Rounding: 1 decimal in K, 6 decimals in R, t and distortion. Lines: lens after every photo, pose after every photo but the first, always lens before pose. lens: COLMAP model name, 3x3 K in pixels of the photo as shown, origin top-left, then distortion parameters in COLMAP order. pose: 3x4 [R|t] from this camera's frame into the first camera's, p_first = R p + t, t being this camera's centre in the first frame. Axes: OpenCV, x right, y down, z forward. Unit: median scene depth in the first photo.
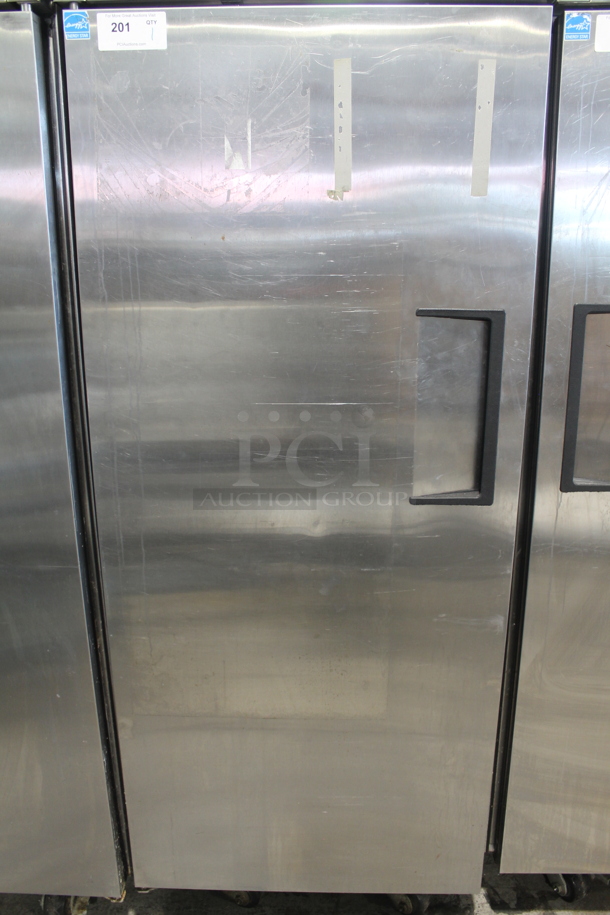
lens RADIAL K [[765.0, 0, 302.2], [0, 765.0, 450.7], [0, 0, 1]] dist [-0.121608, 0.101723]
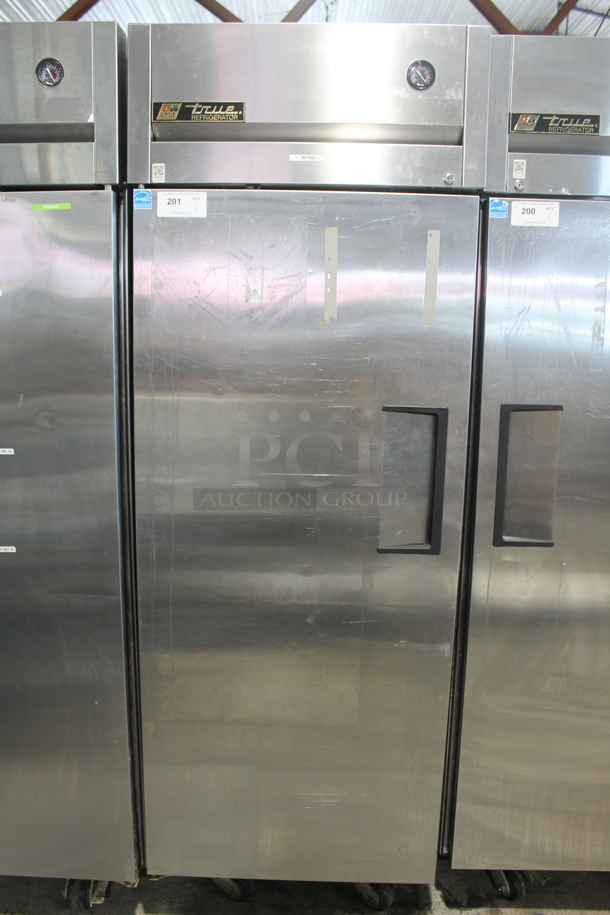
lens RADIAL K [[765.0, 0, 292.7], [0, 765.0, 452.1], [0, 0, 1]] dist [-0.121608, 0.101723]
pose [[0.999706, 0.022039, 0.010109, -0.021235], [-0.020651, 0.992403, -0.121286, 0.061776], [-0.012705, 0.121042, 0.992566, -0.327238]]
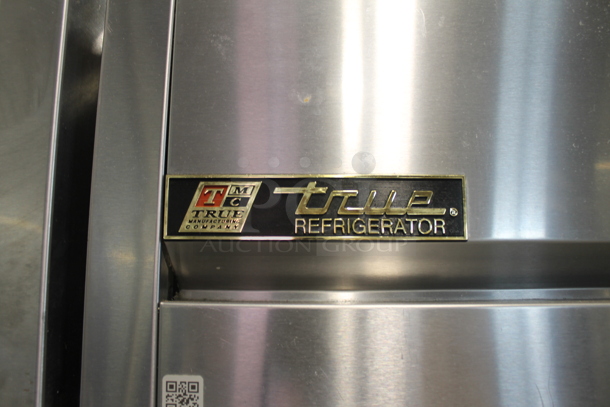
lens RADIAL K [[510.0, 0, 303.8], [0, 510.0, 206.9], [0, 0, 1]] dist [-0.121608, 0.101723]
pose [[0.999356, 0.015710, 0.032275, -0.195266], [-0.001995, 0.922060, -0.387041, -0.555625], [-0.035840, 0.386727, 0.921497, 0.614214]]
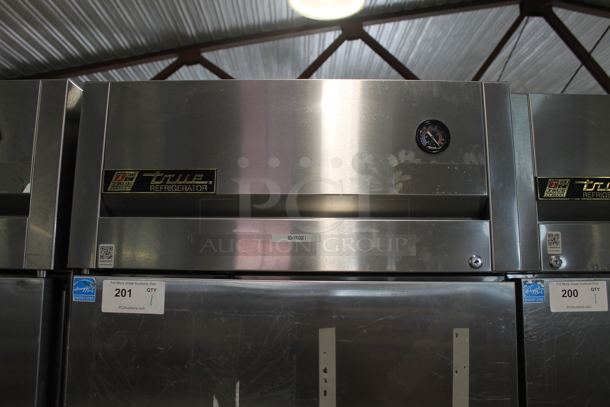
lens RADIAL K [[510.0, 0, 301.0], [0, 510.0, 205.5], [0, 0, 1]] dist [-0.121608, 0.101723]
pose [[0.999605, 0.017422, 0.022067, -0.002225], [-0.007374, 0.919848, -0.392206, -0.360589], [-0.027131, 0.391888, 0.919613, 0.236156]]
